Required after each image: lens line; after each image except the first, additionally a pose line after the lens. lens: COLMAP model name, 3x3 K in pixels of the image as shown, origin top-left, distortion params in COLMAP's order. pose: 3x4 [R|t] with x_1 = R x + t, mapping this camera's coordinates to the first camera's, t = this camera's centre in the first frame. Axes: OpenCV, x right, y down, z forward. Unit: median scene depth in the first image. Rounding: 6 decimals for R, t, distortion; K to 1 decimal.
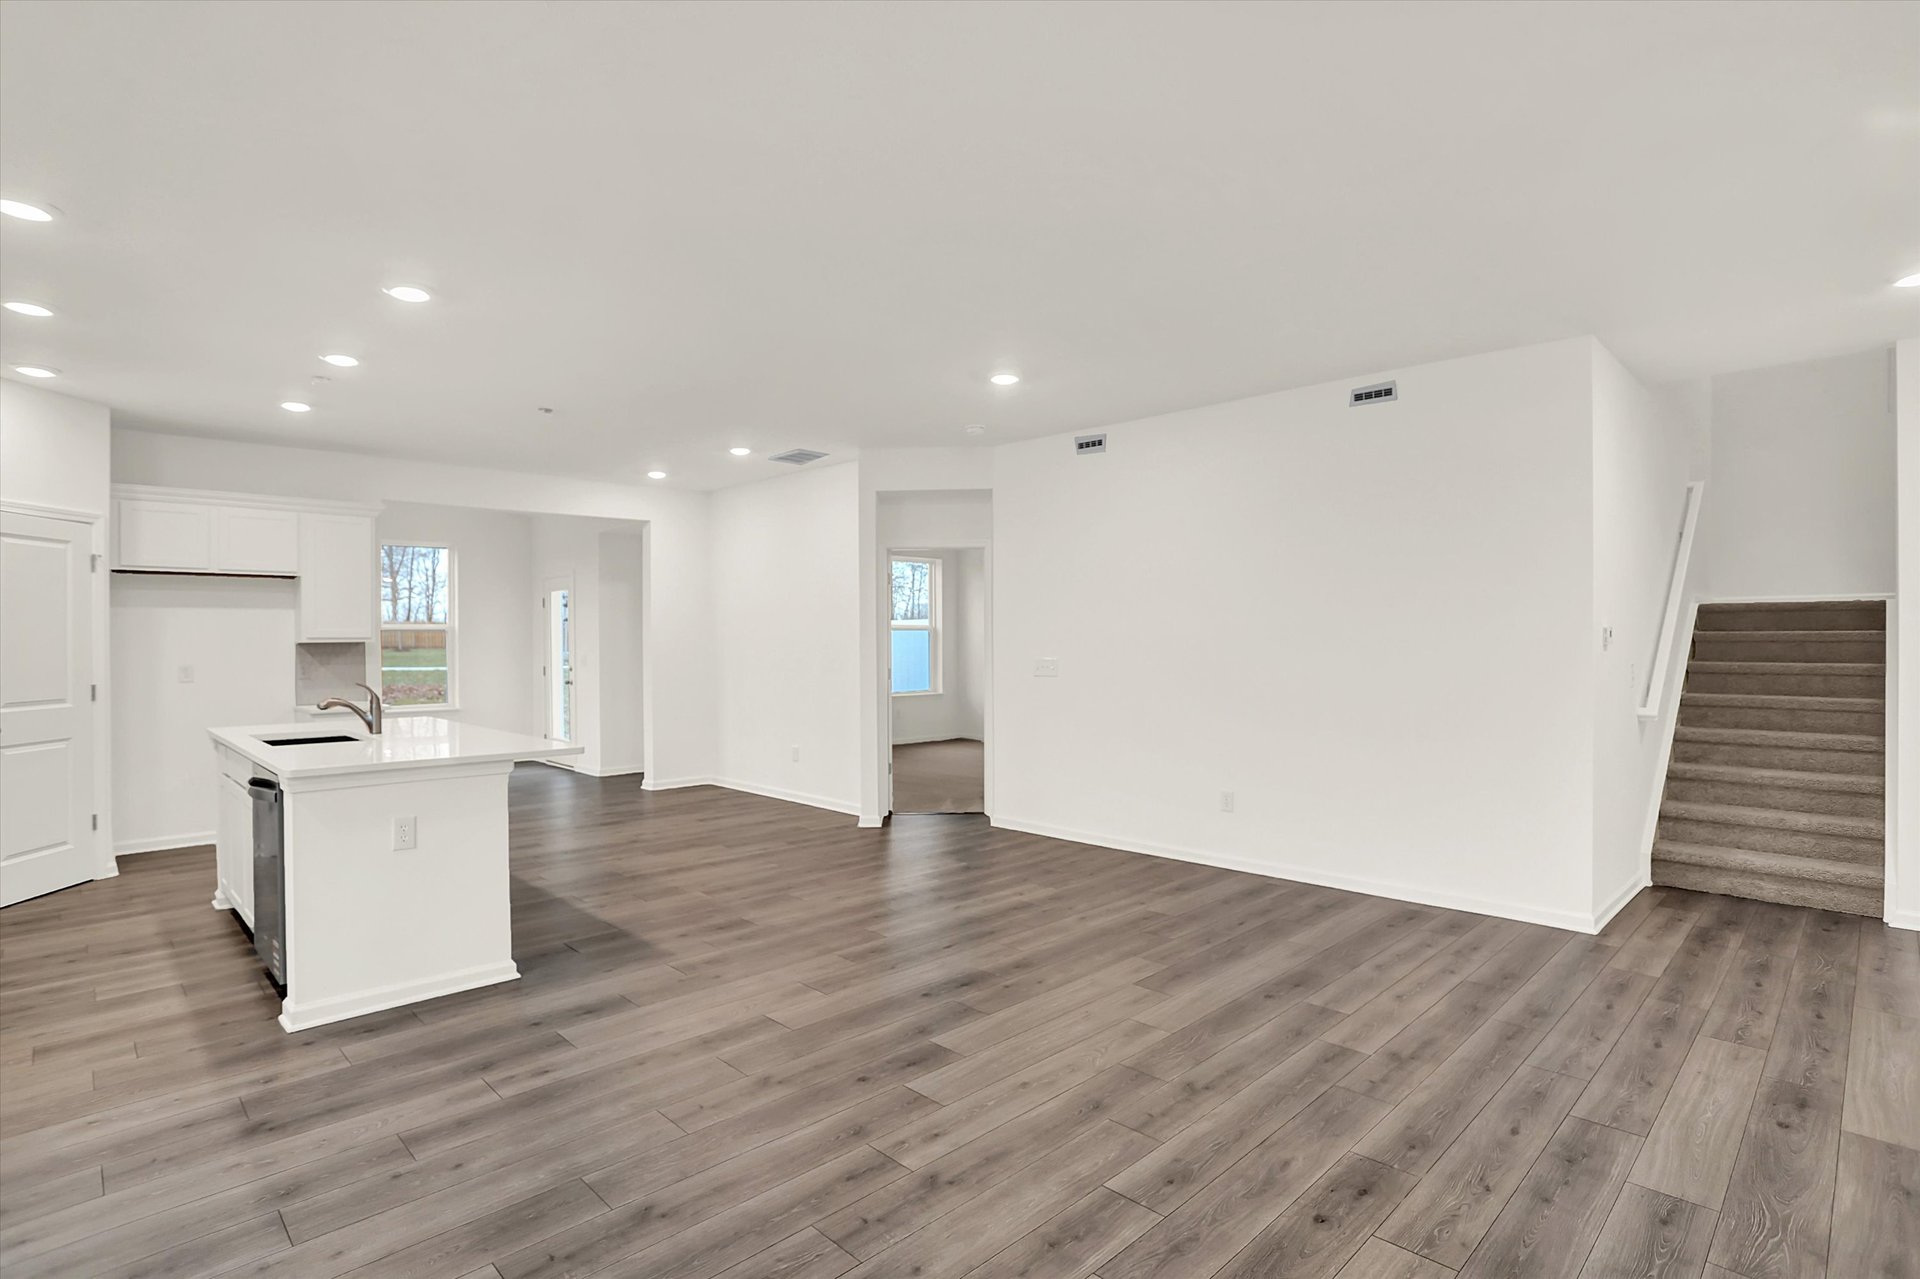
lens RADIAL K [[963.5, 0, 968.3], [0, 963.5, 640.3], [0, 0, 1]] dist [-0.075804, 0.032021]
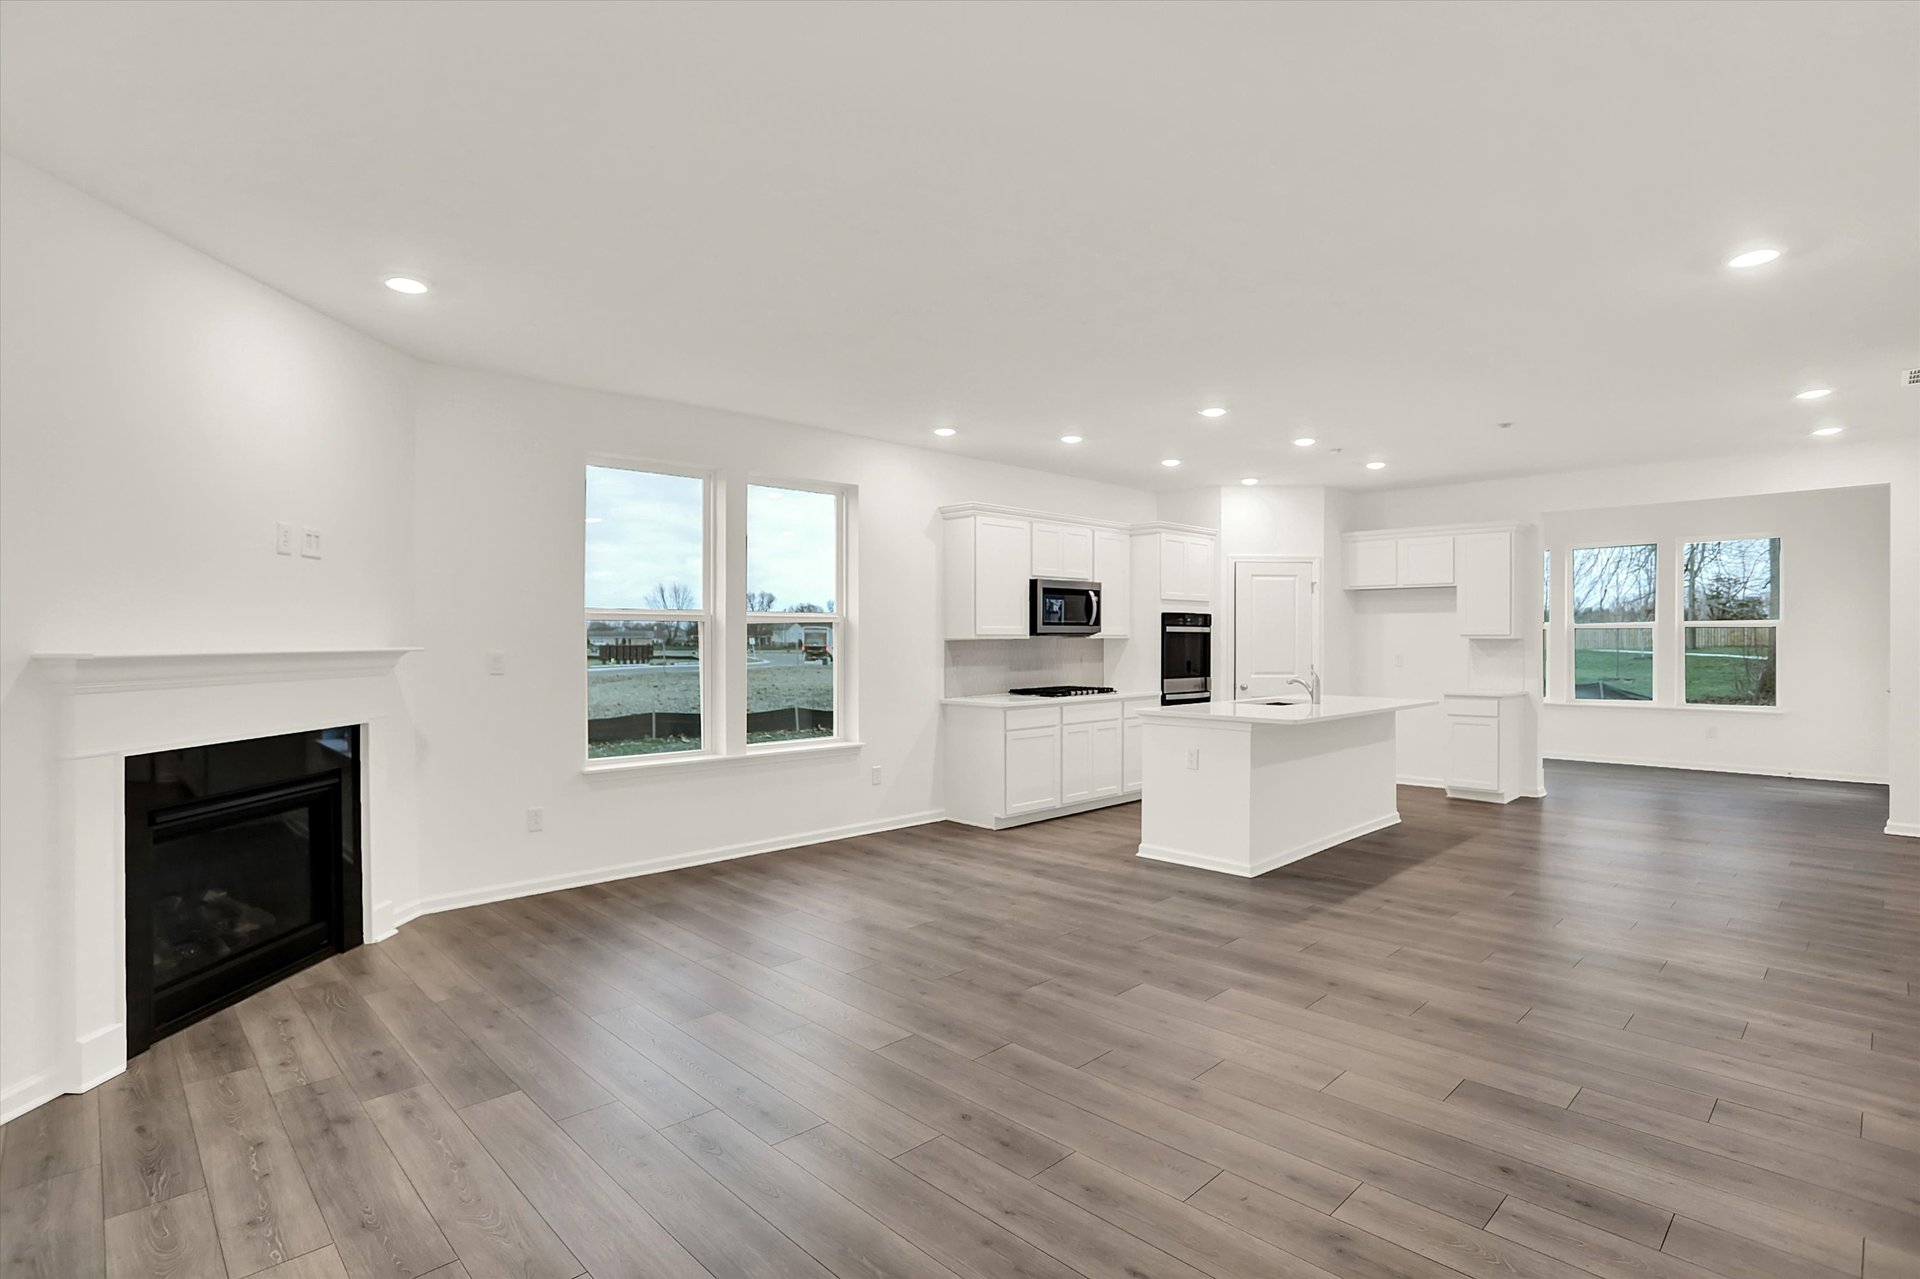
lens RADIAL K [[941.6, 0, 960.0], [0, 941.6, 639.5], [0, 0, 1]] dist [-0.073593, 0.024157]
pose [[-0.013022, 0.007950, -0.999884, 0.843231], [-0.005200, 0.999954, 0.008019, -0.005314], [0.999902, 0.005304, -0.012980, 0.538707]]
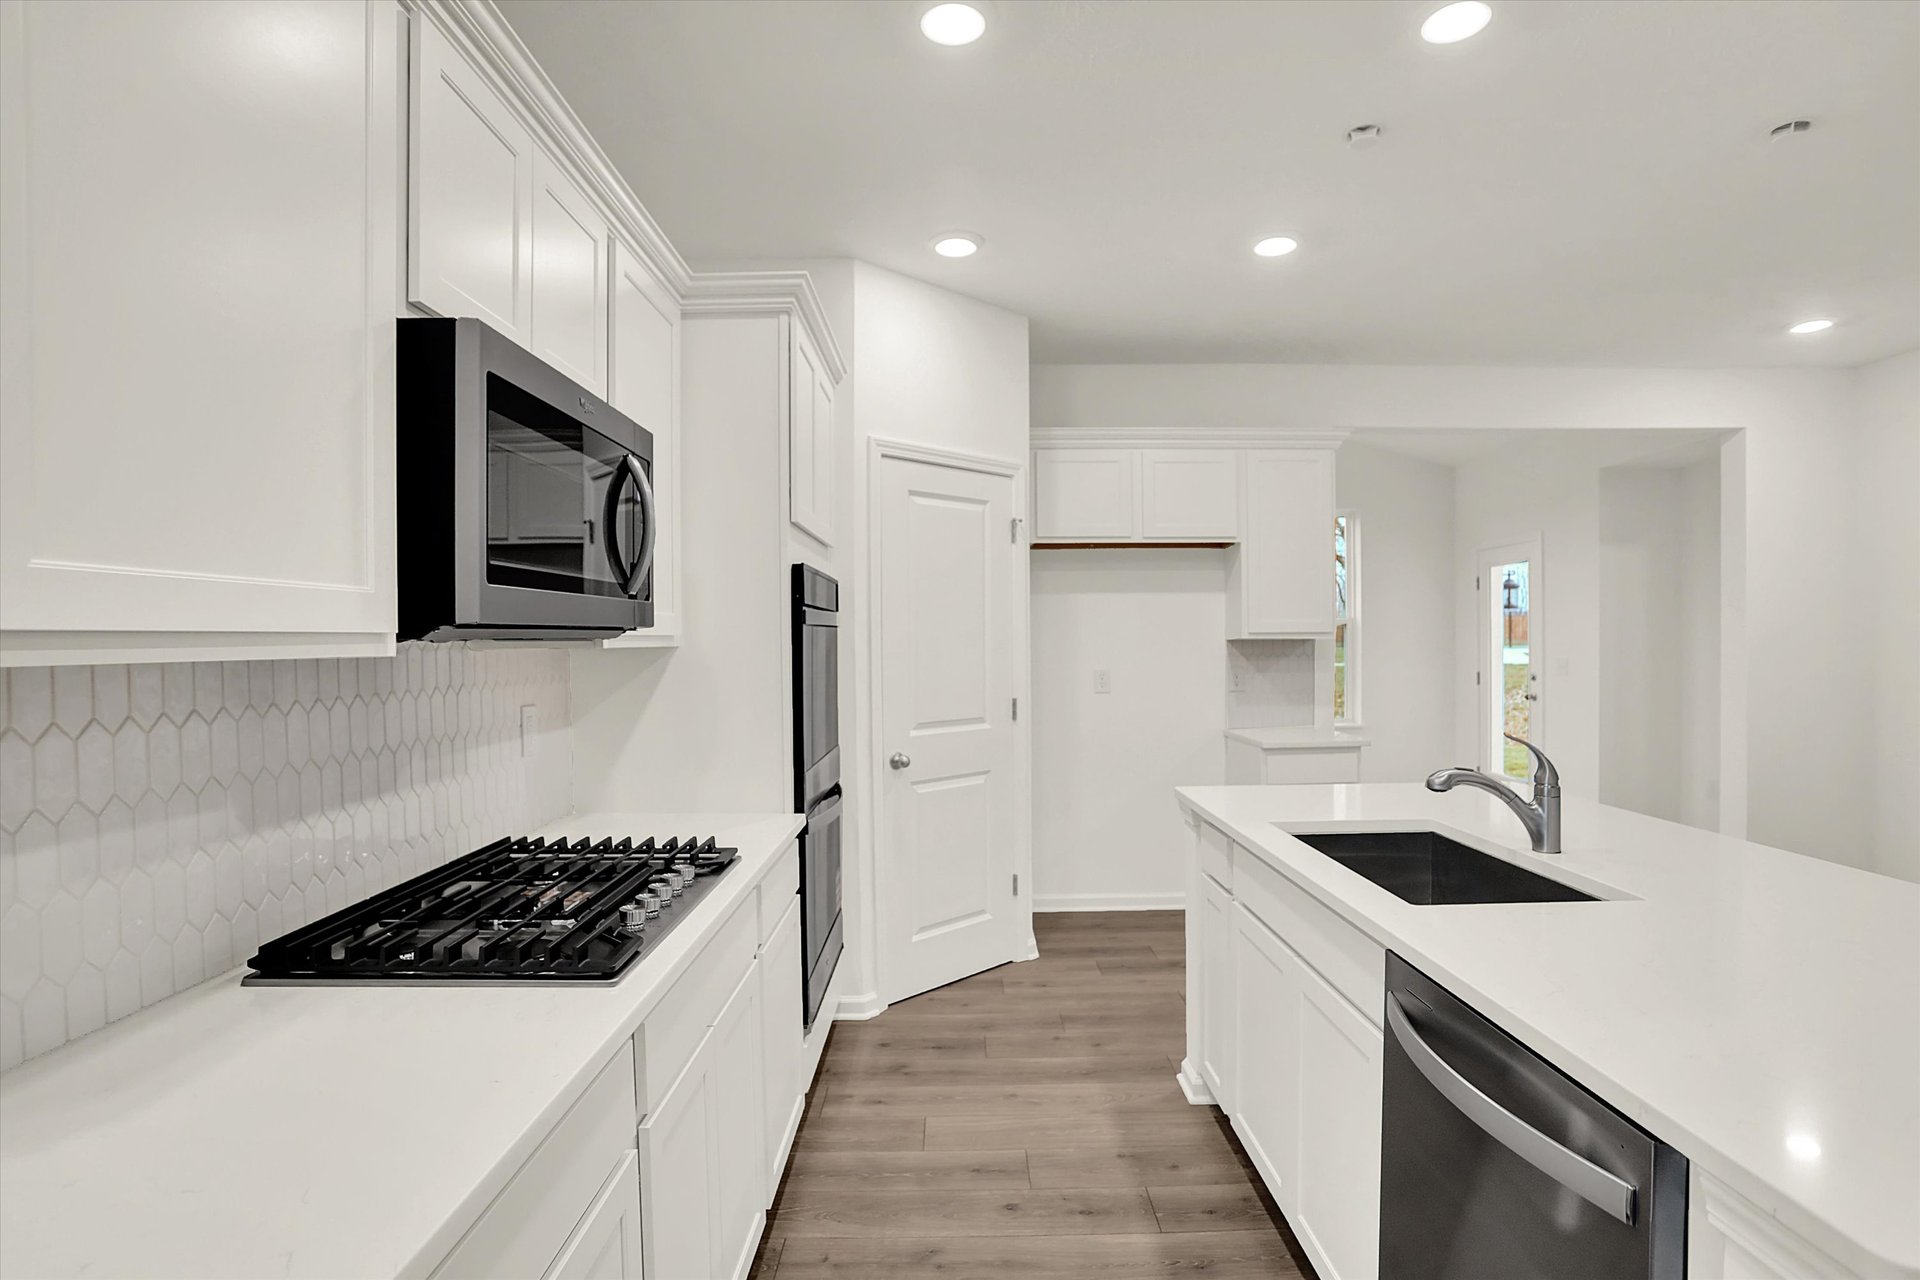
lens RADIAL K [[963.5, 0, 968.3], [0, 963.5, 640.8], [0, 0, 1]] dist [-0.075804, 0.032021]
pose [[0.721118, 0.000055, -0.692812, -0.580076], [0.002544, 0.999993, 0.002727, 0.001419], [0.692807, -0.003729, 0.721113, 0.553214]]
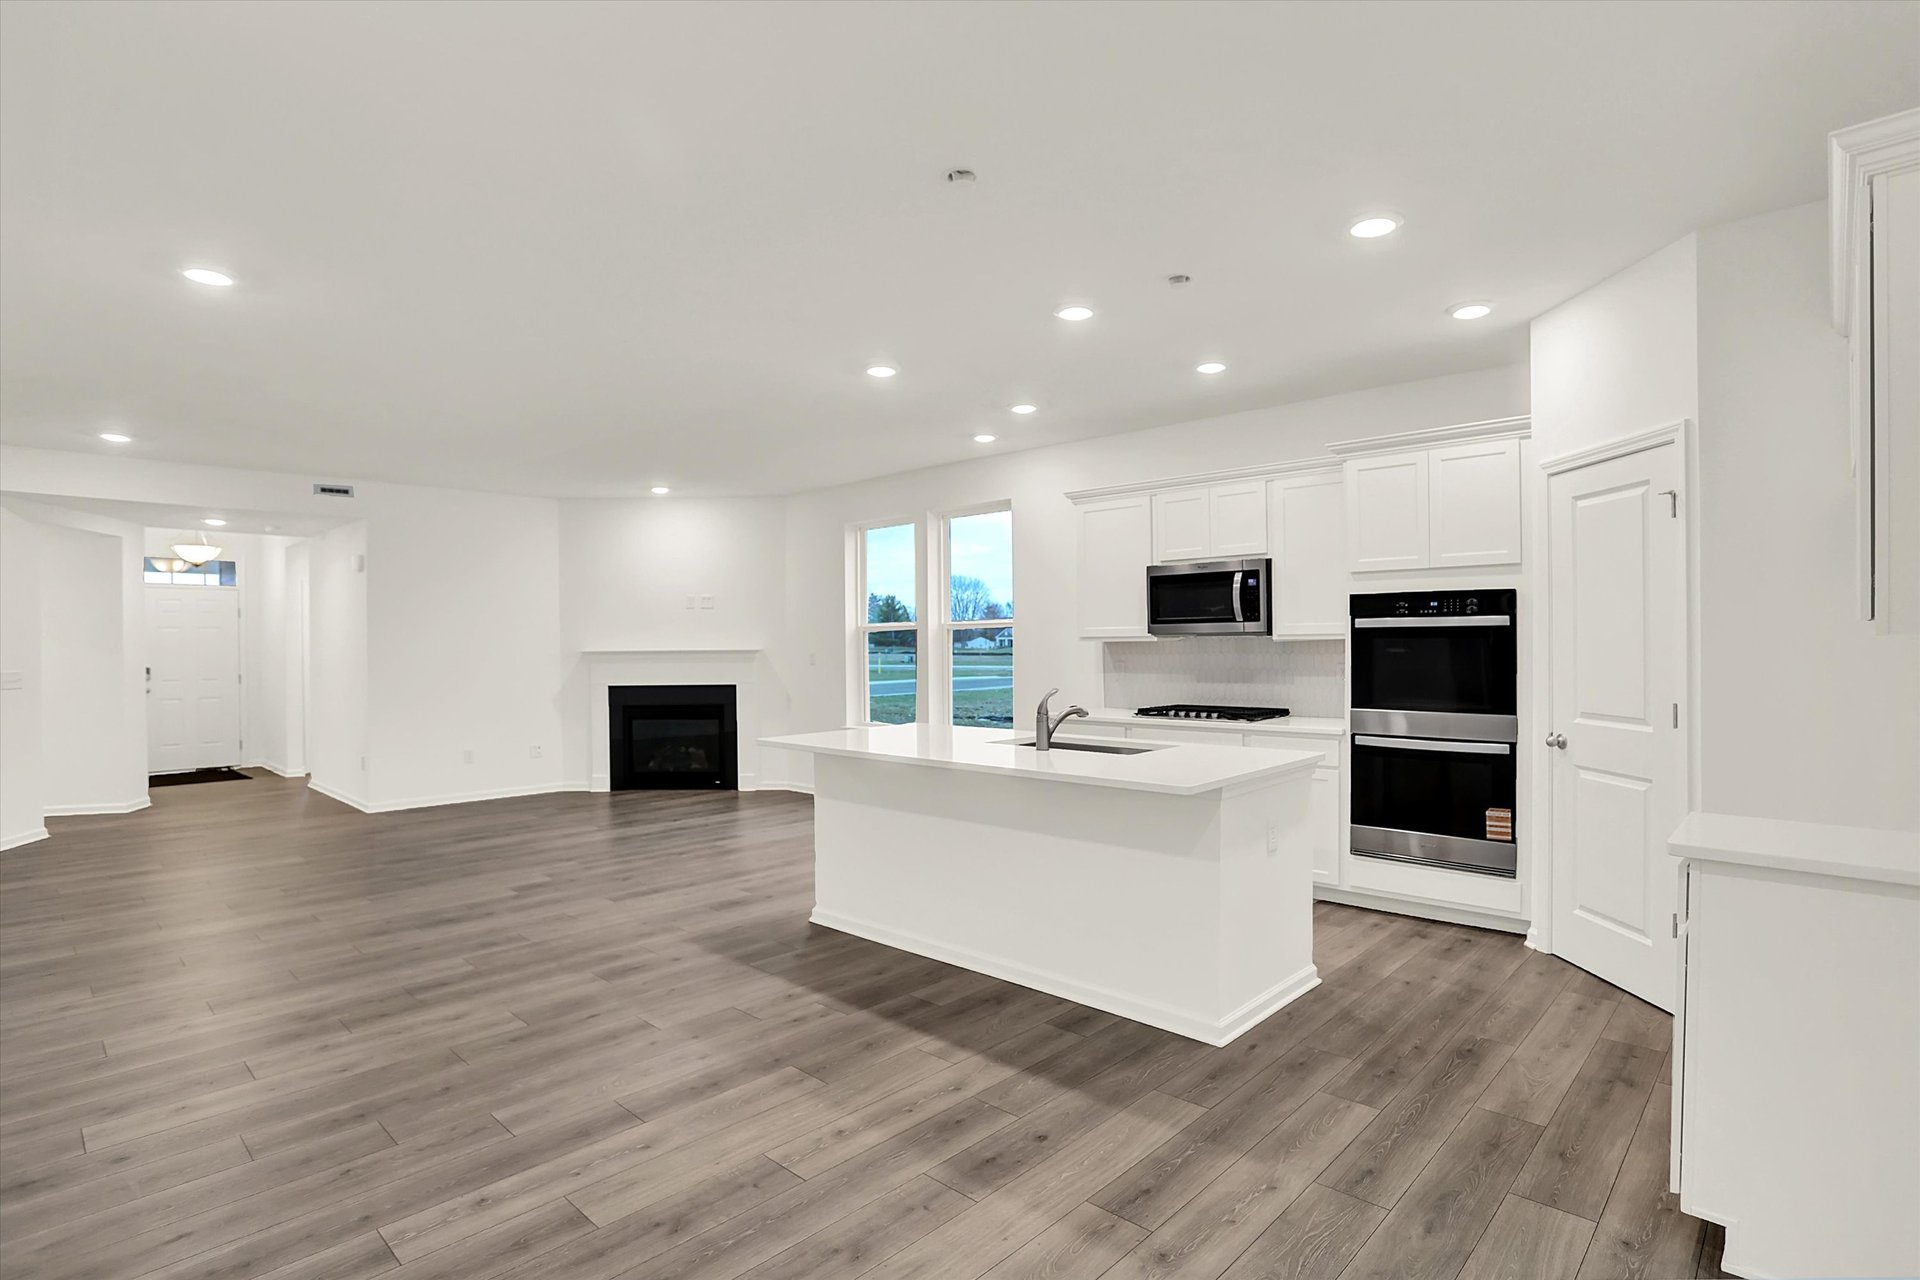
lens RADIAL K [[952.7, 0, 960.0], [0, 952.7, 640.0], [0, 0, 1]] dist [-0.076398, 0.031566]
pose [[-0.999374, 0.014074, -0.032463, -0.587723], [0.013979, 0.999897, 0.003166, -0.003631], [0.032505, 0.002711, -0.999468, 2.052880]]
